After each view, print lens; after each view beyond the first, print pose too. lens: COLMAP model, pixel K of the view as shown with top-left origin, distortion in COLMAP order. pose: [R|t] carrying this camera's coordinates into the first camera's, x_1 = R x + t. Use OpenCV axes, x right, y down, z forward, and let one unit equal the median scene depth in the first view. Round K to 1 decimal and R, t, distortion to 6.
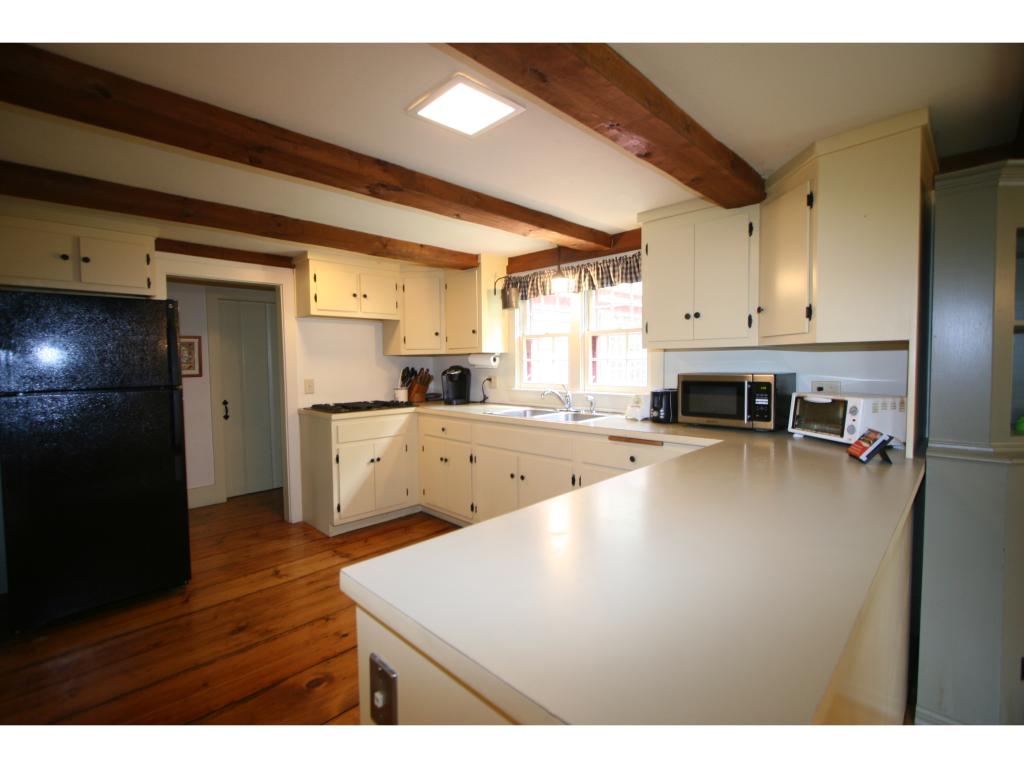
lens RADIAL K [[465.7, 0, 505.5], [0, 465.7, 383.5], [0, 0, 1]] dist [-0.017065, 0.002711]
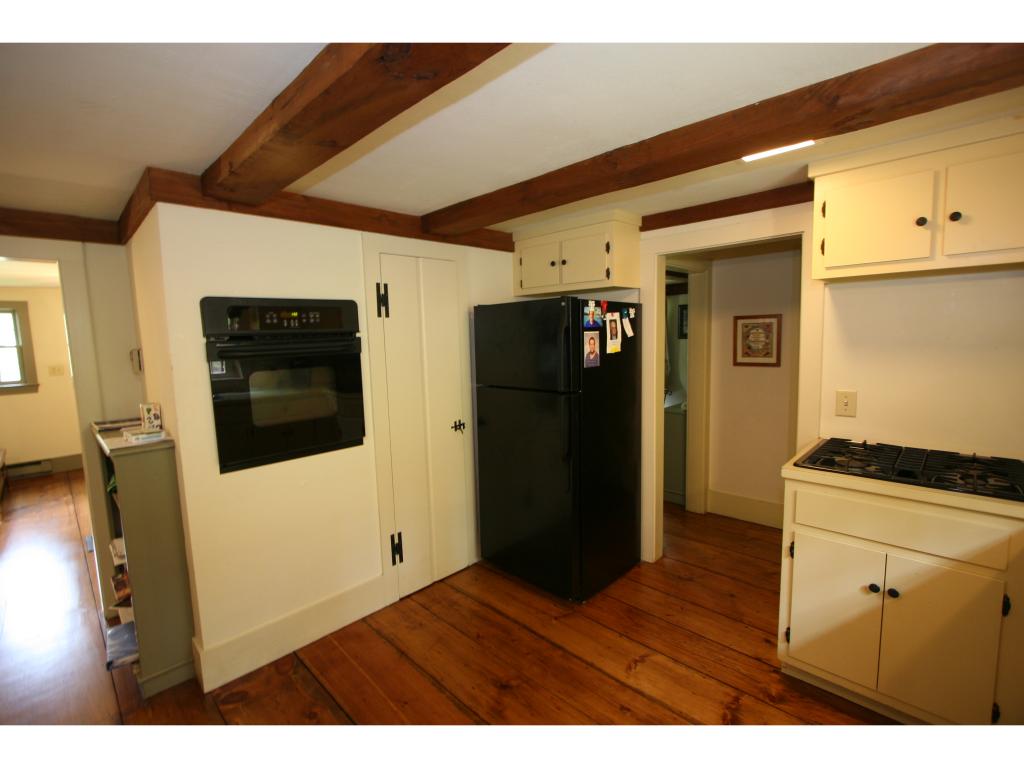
lens RADIAL K [[465.7, 0, 510.8], [0, 465.7, 382.9], [0, 0, 1]] dist [-0.017065, 0.002711]
pose [[0.012975, 0.118366, -0.992885, 0.160971], [-0.018963, 0.992819, 0.118110, -0.097699], [0.999736, 0.017296, 0.015126, 0.731787]]
